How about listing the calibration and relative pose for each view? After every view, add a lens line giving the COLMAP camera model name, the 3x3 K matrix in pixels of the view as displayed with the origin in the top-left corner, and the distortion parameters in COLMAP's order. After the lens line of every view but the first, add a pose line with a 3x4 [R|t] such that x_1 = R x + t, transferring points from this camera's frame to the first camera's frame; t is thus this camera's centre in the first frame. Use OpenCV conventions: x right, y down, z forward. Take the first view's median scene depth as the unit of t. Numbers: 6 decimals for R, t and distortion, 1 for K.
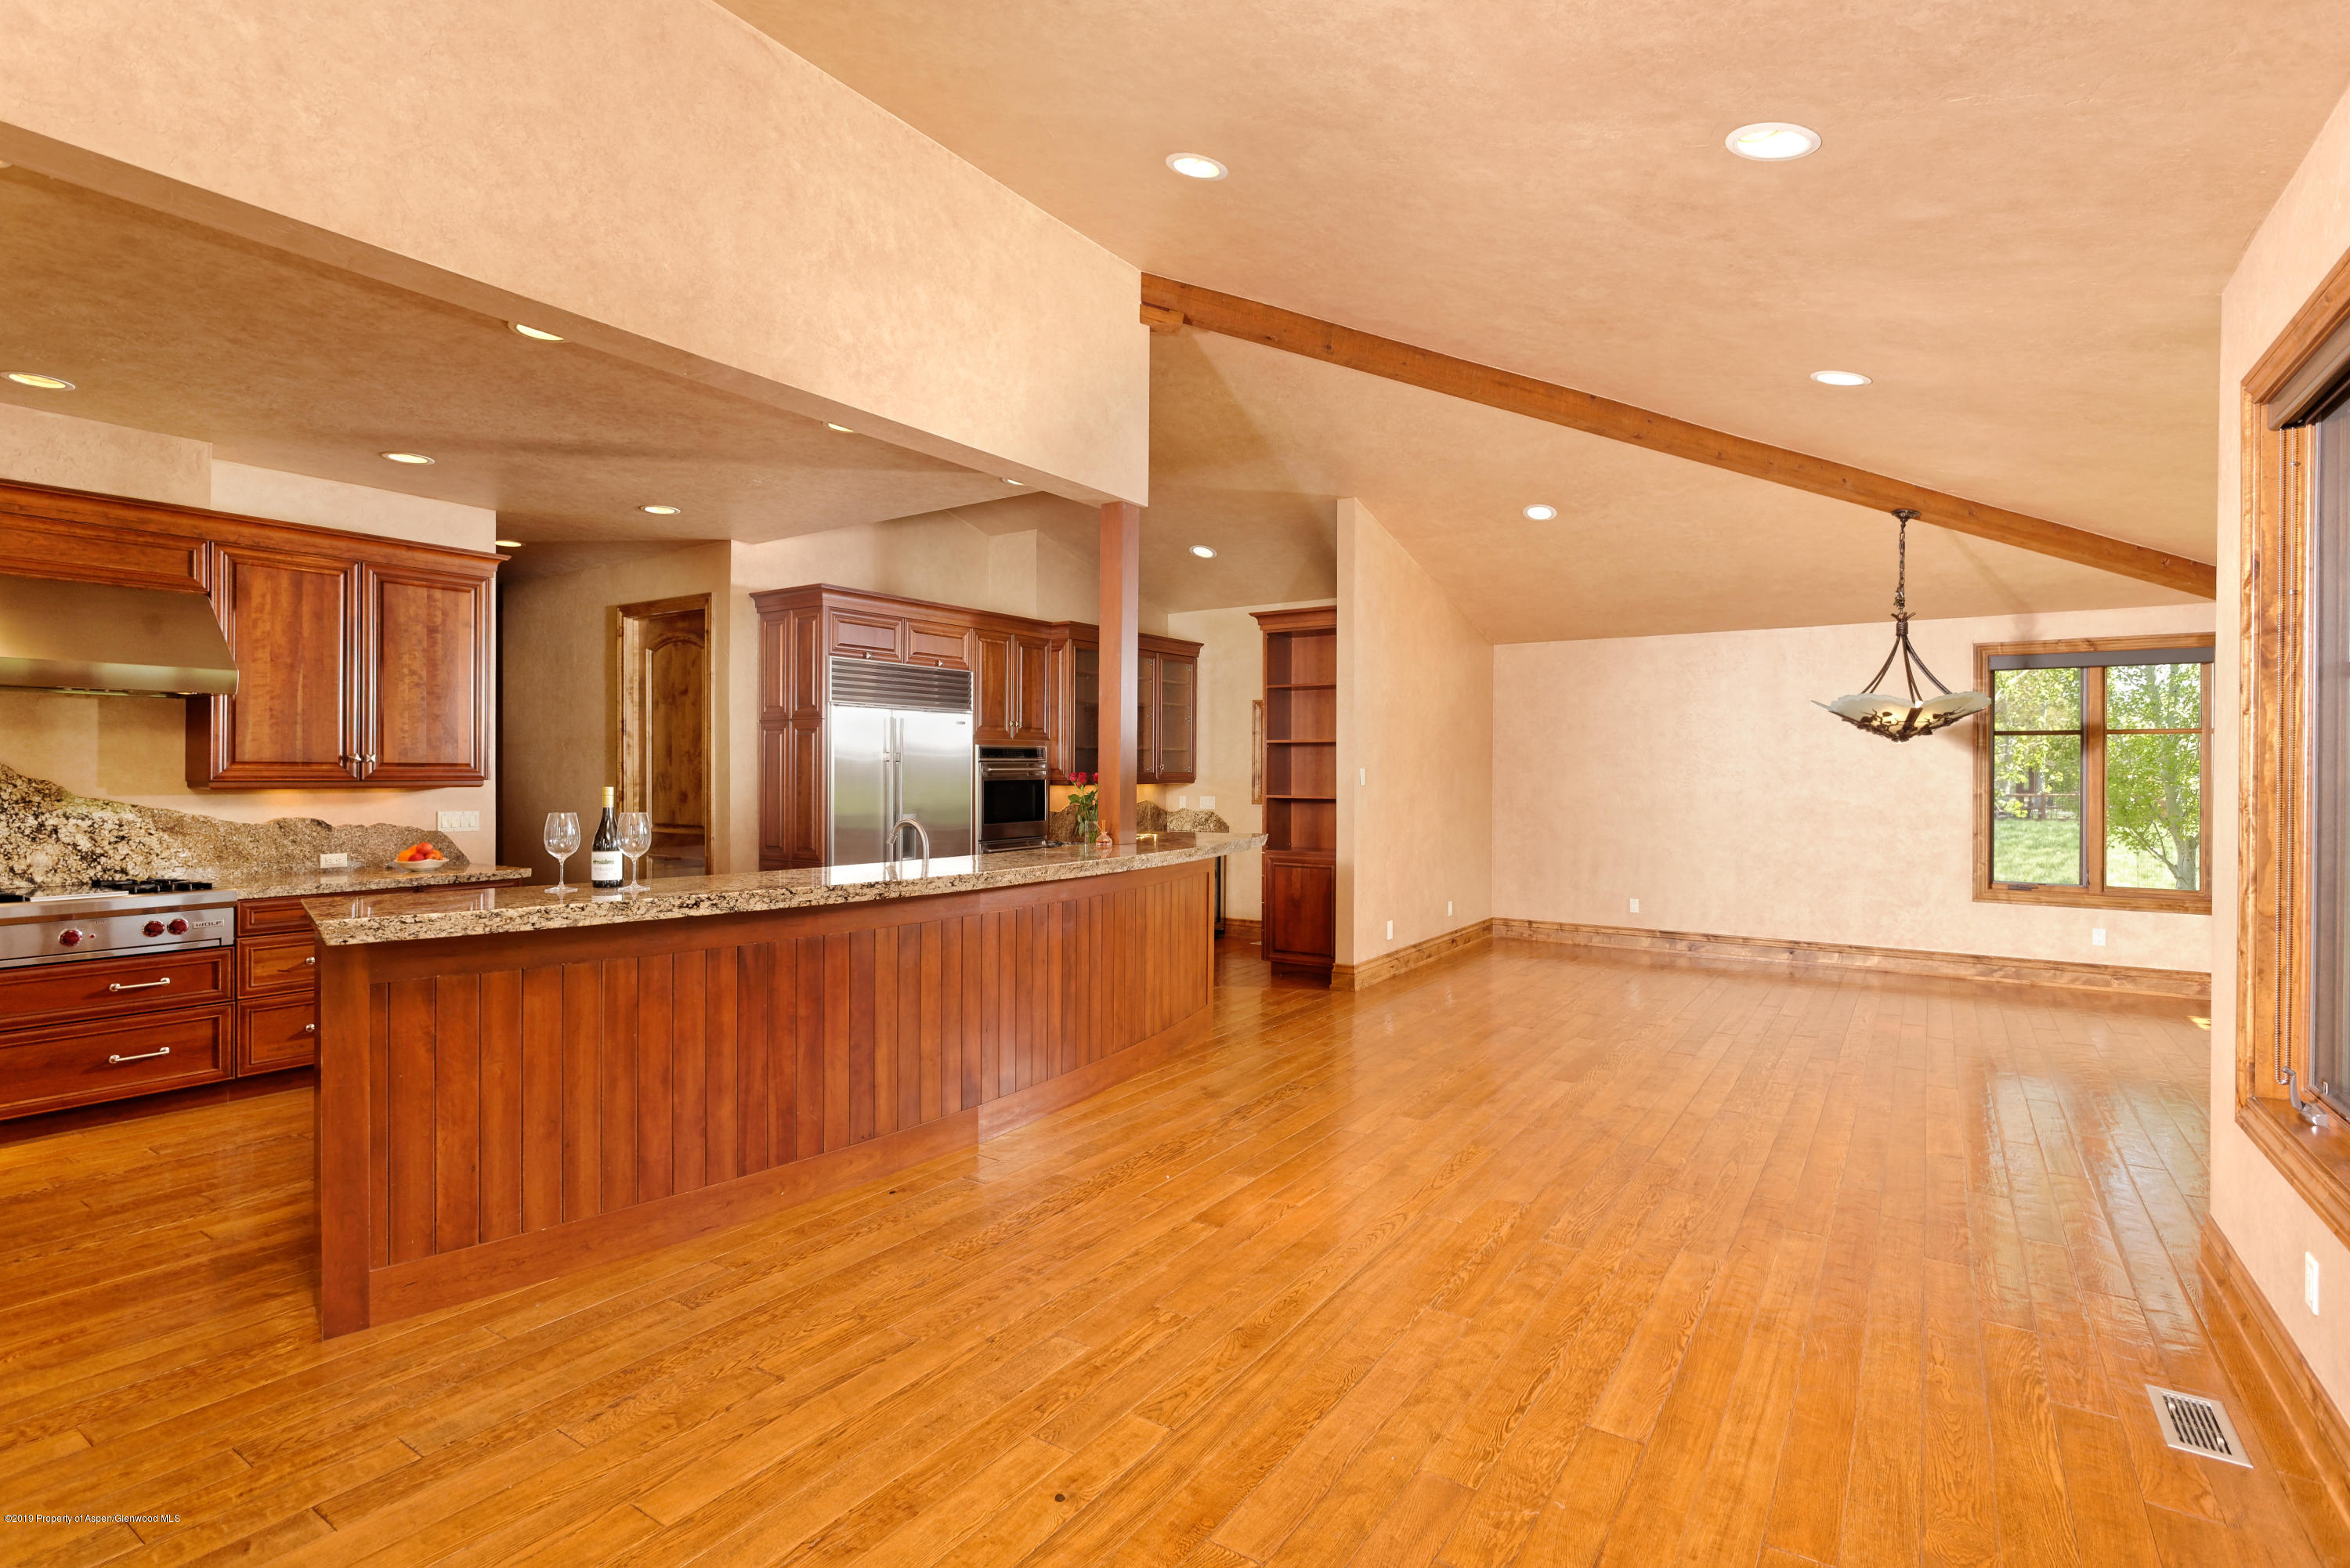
lens RADIAL K [[1147.9, 0, 1178.3], [0, 1147.9, 774.6], [0, 0, 1]] dist [-0.001796, 0.000010]
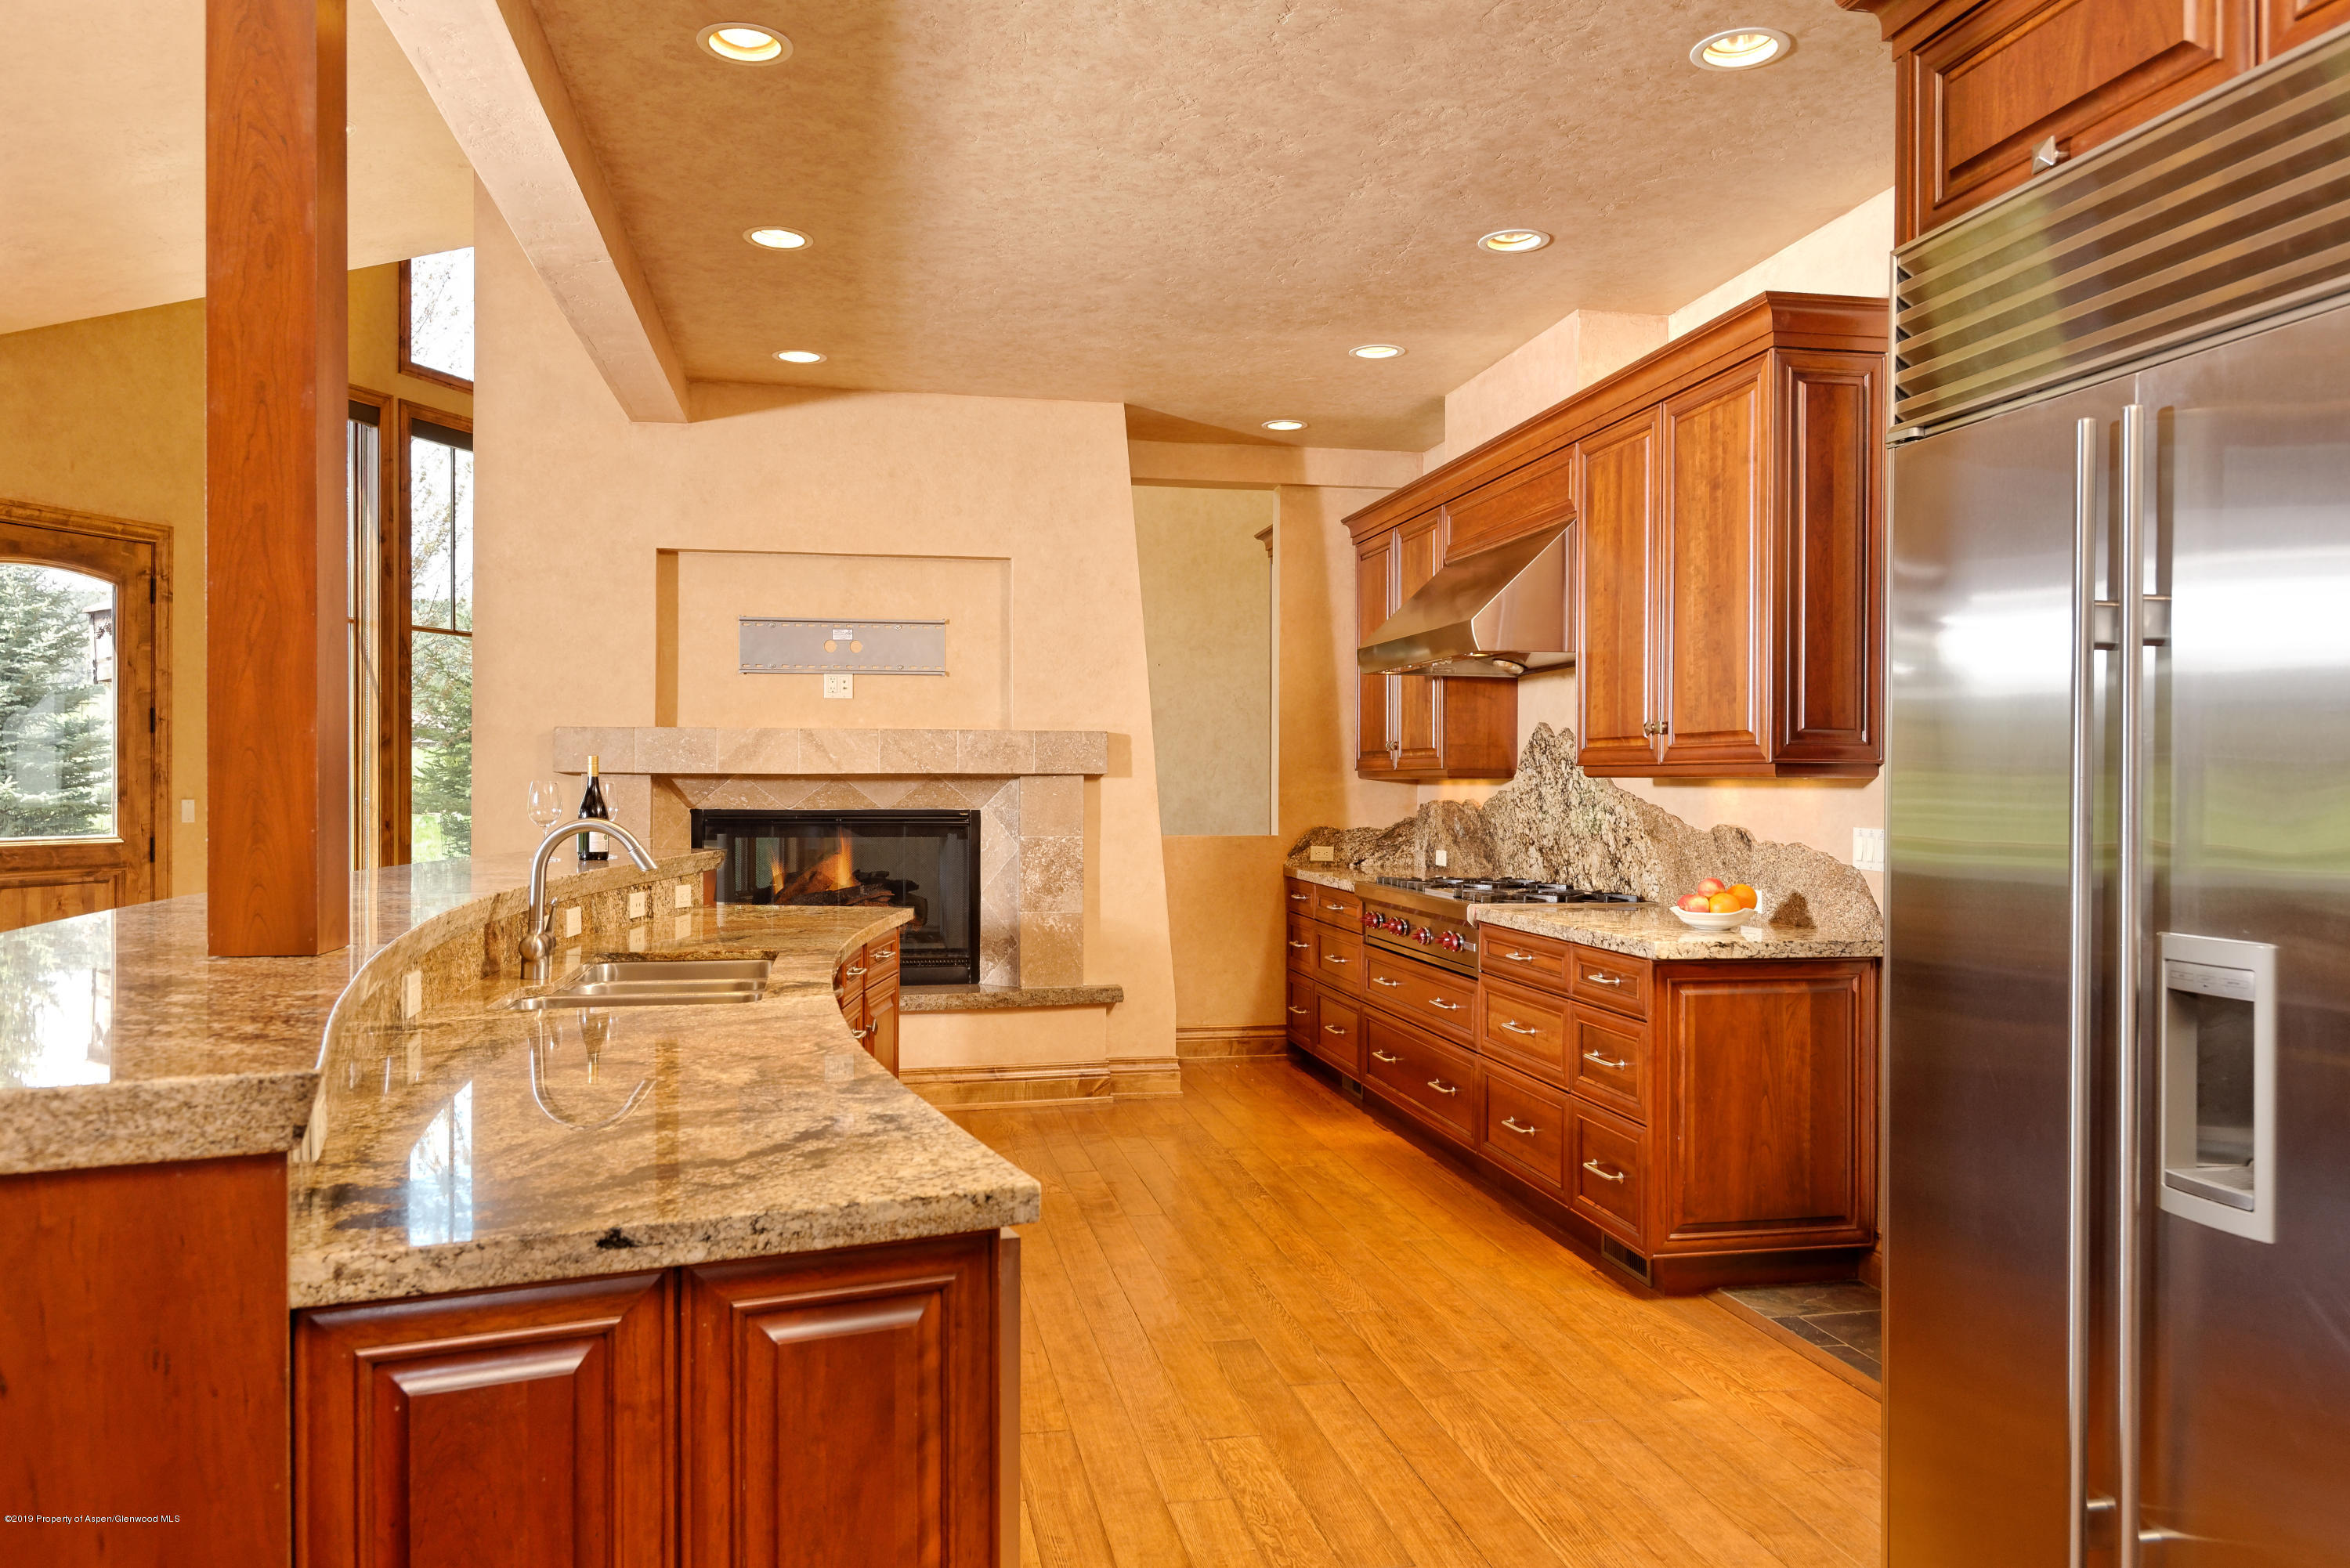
lens RADIAL K [[1613.9, 0, 1183.1], [0, 1613.9, 786.5], [0, 0, 1]] dist [-0.004709, -0.003234]
pose [[-0.703475, -0.006328, -0.710692, 0.093403], [-0.011075, 0.999937, 0.002058, 0.024401], [0.710634, 0.009319, -0.703500, 1.931953]]
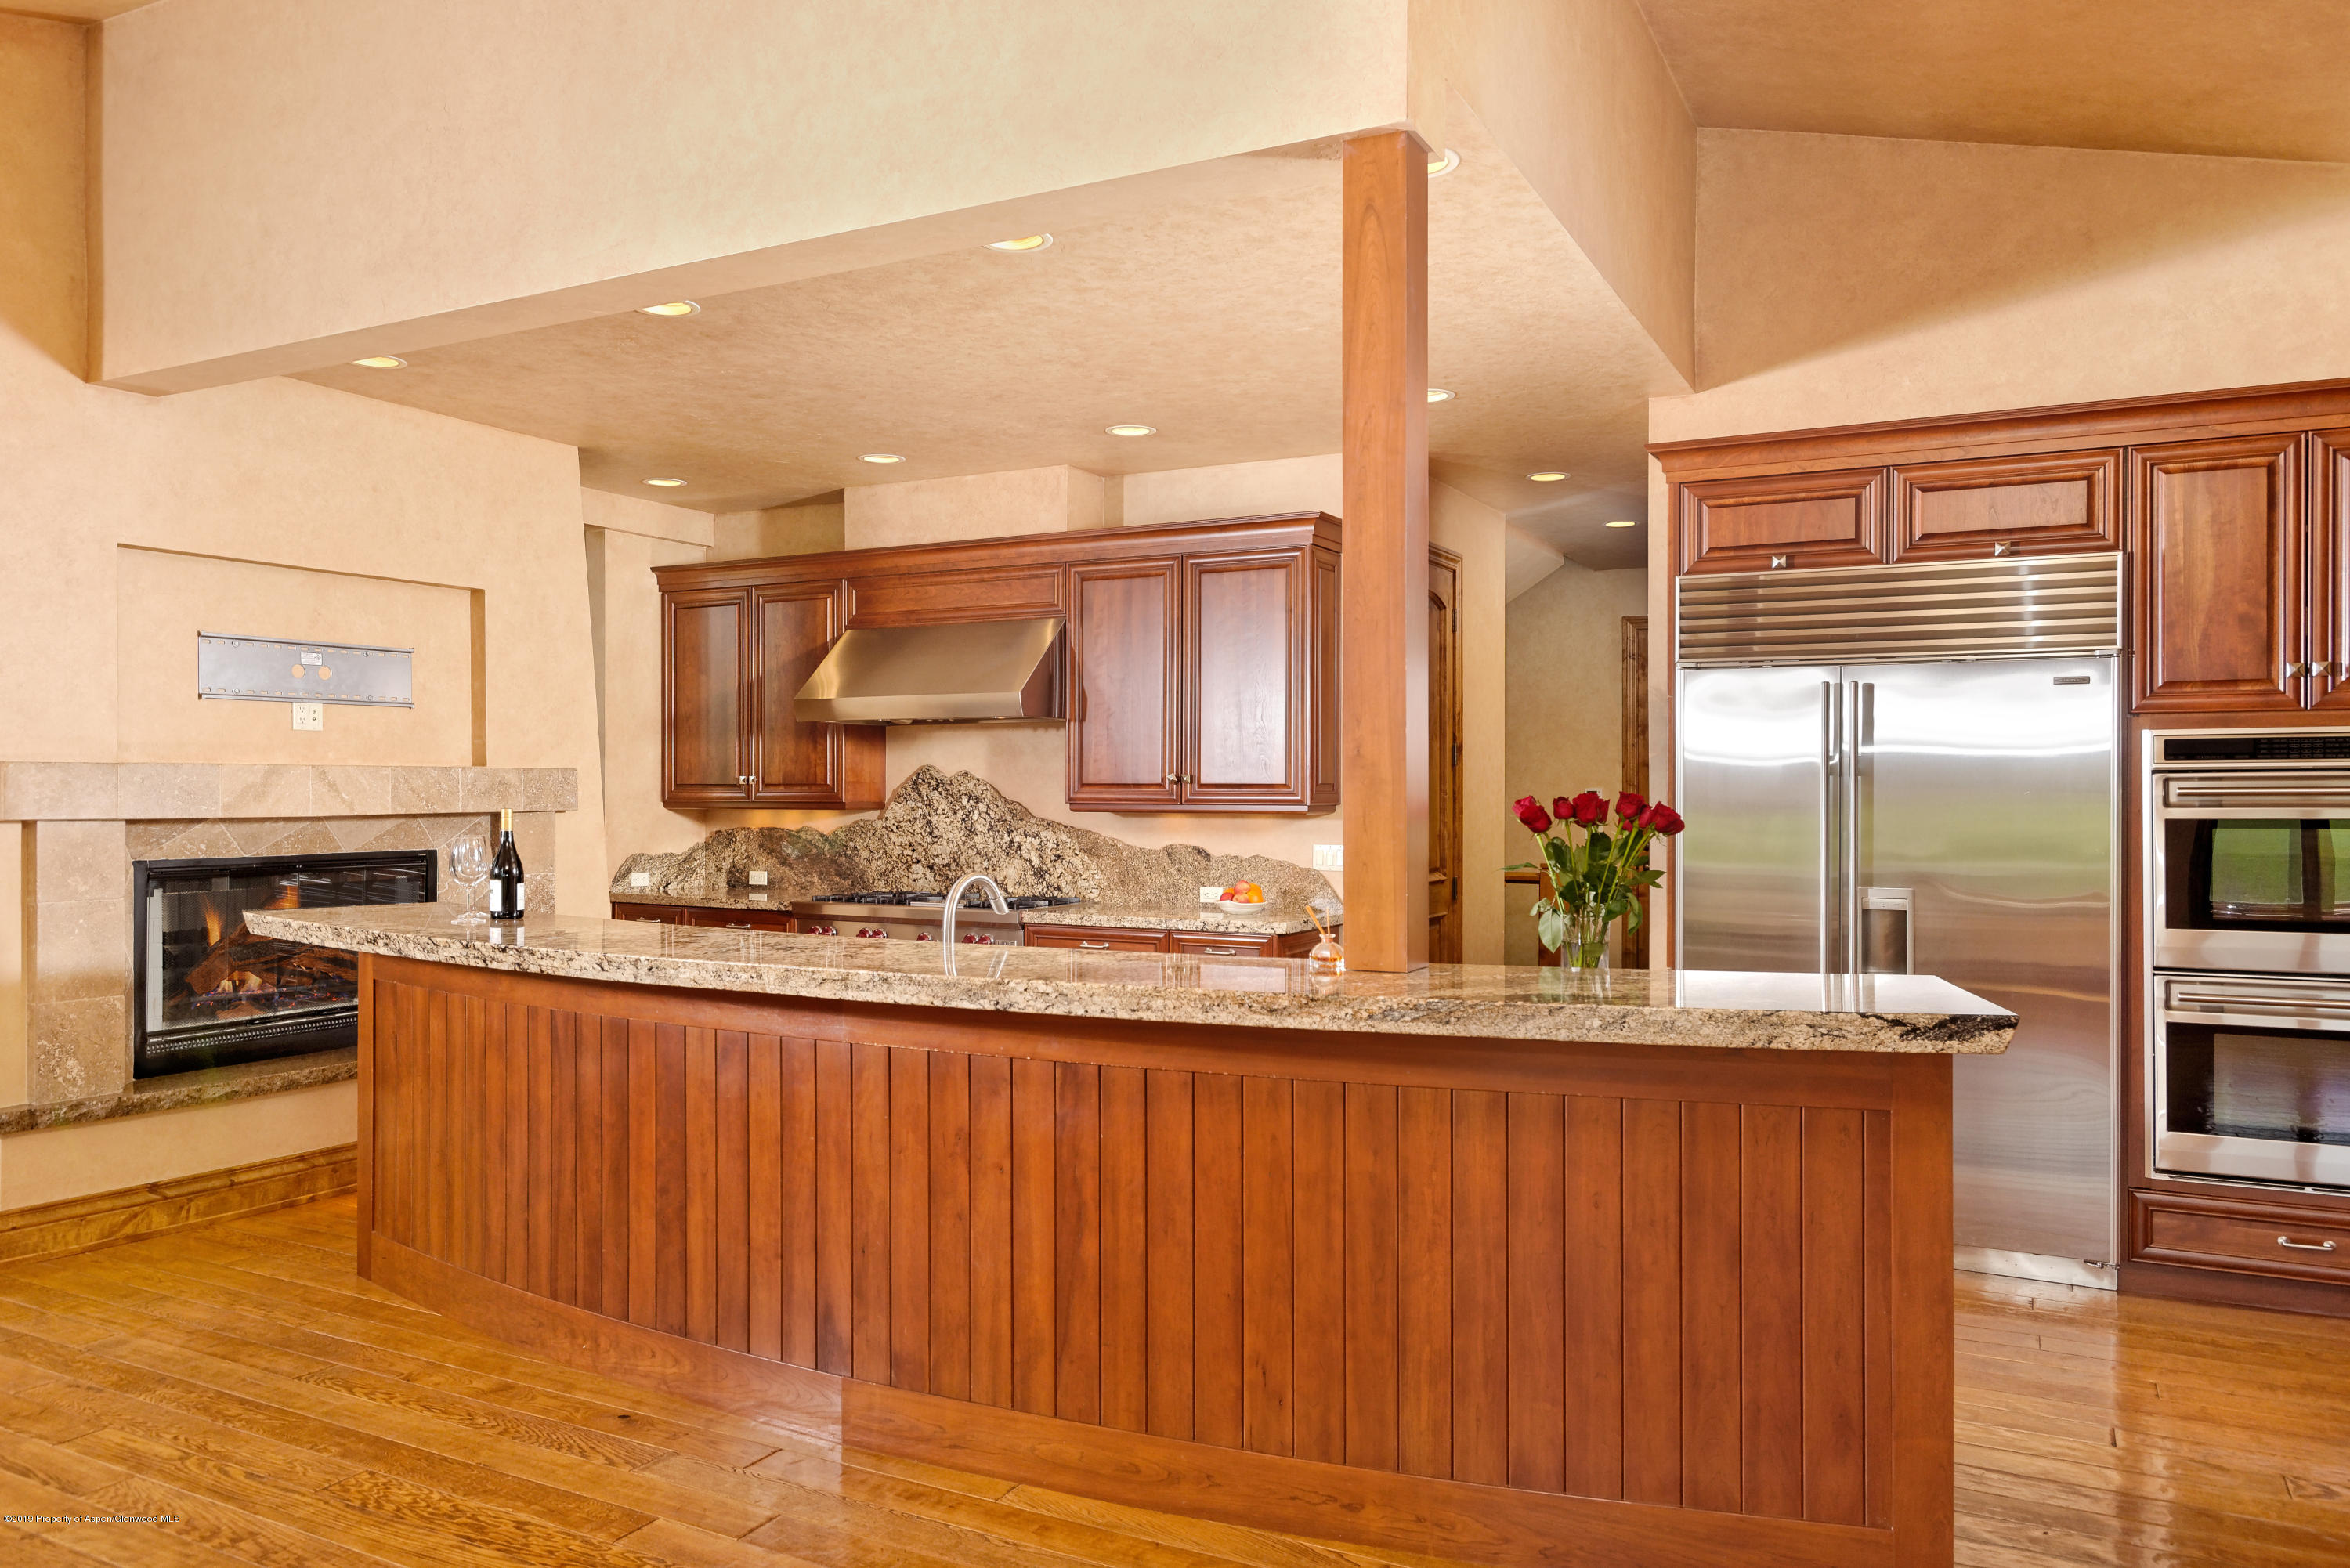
lens RADIAL K [[1613.9, 0, 1174.4], [0, 1613.9, 792.4], [0, 0, 1]] dist [-0.004709, -0.003234]
pose [[0.104656, -0.002685, -0.994505, 0.698412], [-0.004851, 0.999983, -0.003210, 0.000294], [0.994497, 0.005161, 0.104641, 1.178366]]
